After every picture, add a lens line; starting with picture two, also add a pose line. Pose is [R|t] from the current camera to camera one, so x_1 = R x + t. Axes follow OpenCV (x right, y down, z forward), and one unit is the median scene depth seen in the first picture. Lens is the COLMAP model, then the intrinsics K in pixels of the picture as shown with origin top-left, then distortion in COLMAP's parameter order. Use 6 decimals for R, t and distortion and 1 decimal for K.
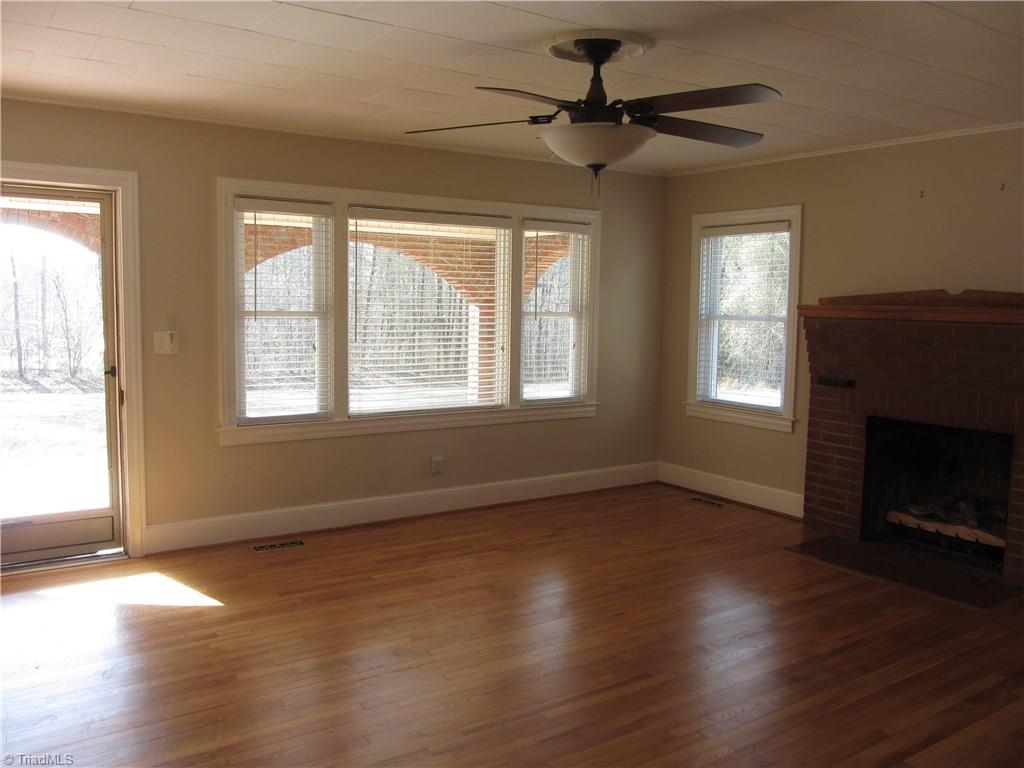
lens RADIAL K [[847.7, 0, 512.0], [0, 847.7, 384.0], [0, 0, 1]] dist [-0.030838, -0.003707]
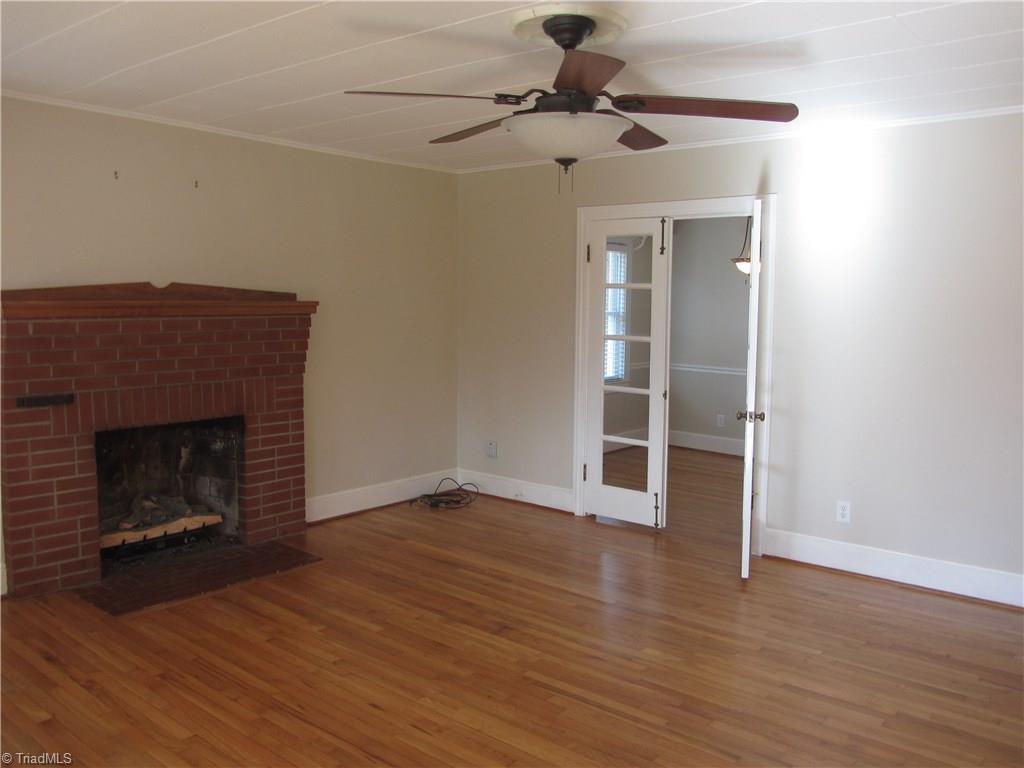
lens RADIAL K [[847.7, 0, 512.0], [0, 847.7, 384.0], [0, 0, 1]] dist [-0.030838, -0.003707]
pose [[-0.272803, -0.117734, 0.954839, -0.478045], [0.079754, 0.986300, 0.144400, -0.096336], [-0.958759, 0.115545, -0.259676, 0.804194]]
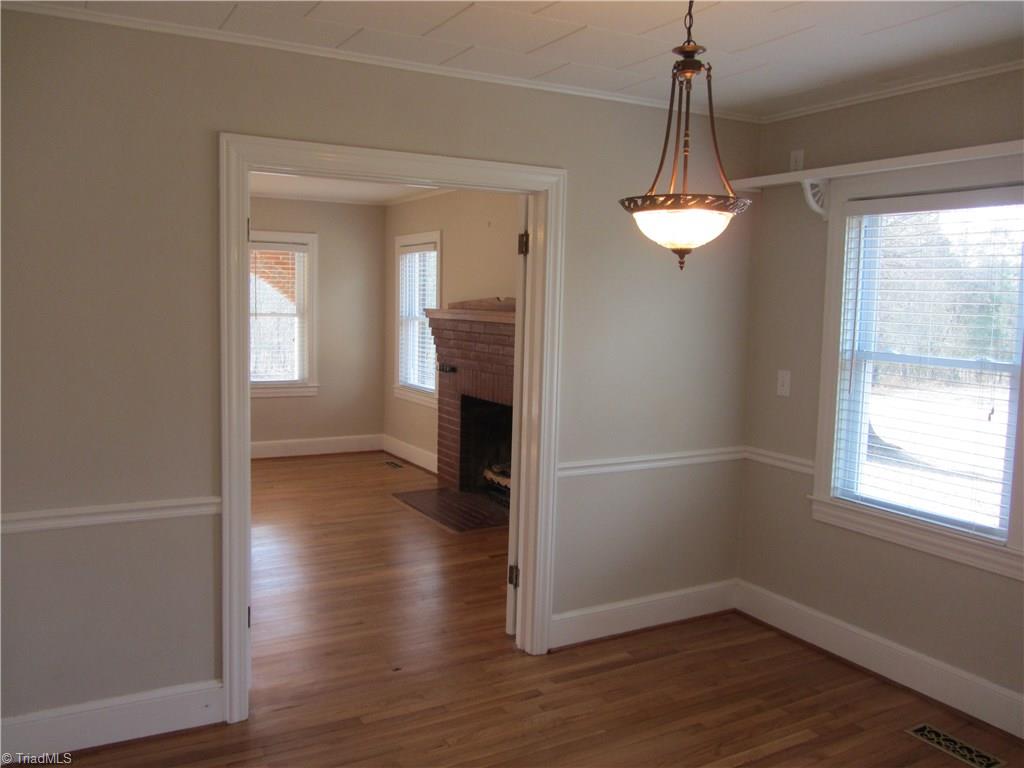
lens RADIAL K [[847.7, 0, 512.0], [0, 847.7, 384.0], [0, 0, 1]] dist [-0.030838, -0.003707]
pose [[0.996773, 0.015621, -0.078741, 0.593702], [-0.016030, 0.999861, -0.004576, 0.026450], [0.078659, 0.005824, 0.996885, -0.289852]]
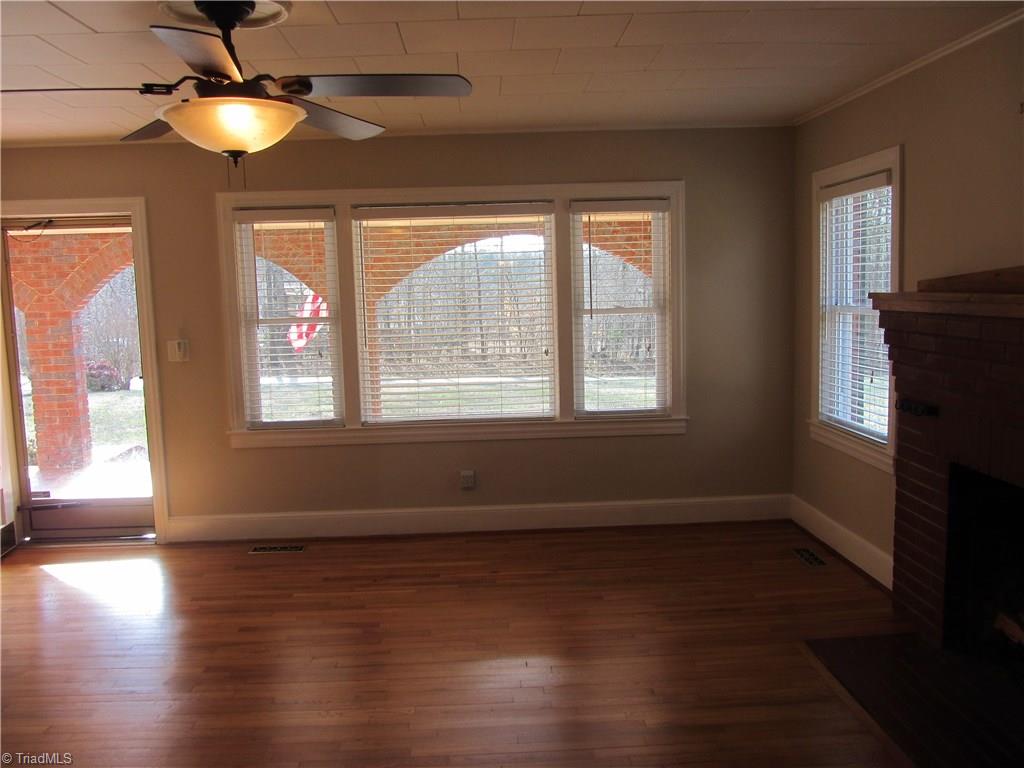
lens RADIAL K [[847.7, 0, 512.0], [0, 847.7, 384.0], [0, 0, 1]] dist [-0.030838, -0.003707]
pose [[0.851020, 0.022349, -0.524658, 0.466371], [-0.012349, 0.999669, 0.022553, -0.031878], [0.524988, -0.012714, 0.851014, 0.266247]]
